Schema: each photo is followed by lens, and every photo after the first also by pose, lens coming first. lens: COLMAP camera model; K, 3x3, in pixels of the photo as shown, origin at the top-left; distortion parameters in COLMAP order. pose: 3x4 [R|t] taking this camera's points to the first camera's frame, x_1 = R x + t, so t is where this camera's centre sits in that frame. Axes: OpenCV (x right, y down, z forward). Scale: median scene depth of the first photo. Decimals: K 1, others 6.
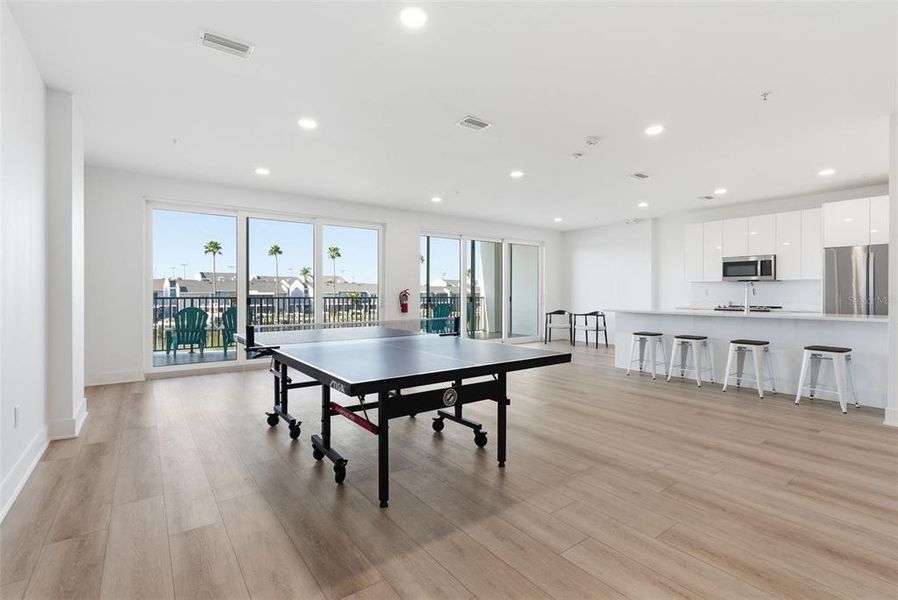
lens RADIAL K [[416.0, 0, 451.9], [0, 416.0, 296.5], [0, 0, 1]] dist [-0.001875, -0.000329]
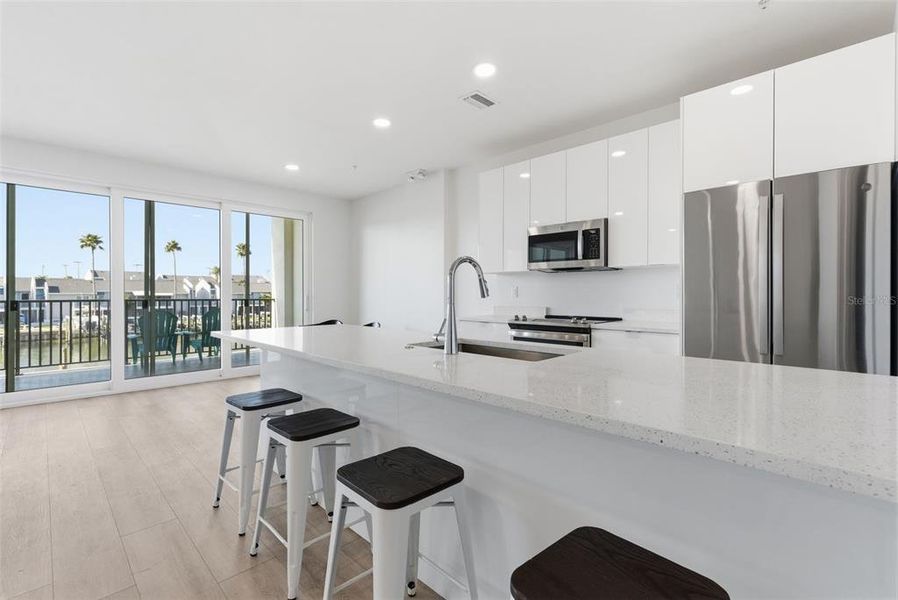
lens RADIAL K [[416.0, 0, 451.9], [0, 416.0, 296.5], [0, 0, 1]] dist [-0.001875, -0.000329]
pose [[0.987061, -0.000931, 0.160342, 0.395237], [0.001301, 0.999997, -0.002204, -0.002511], [-0.160339, 0.002384, 0.987059, 0.407891]]
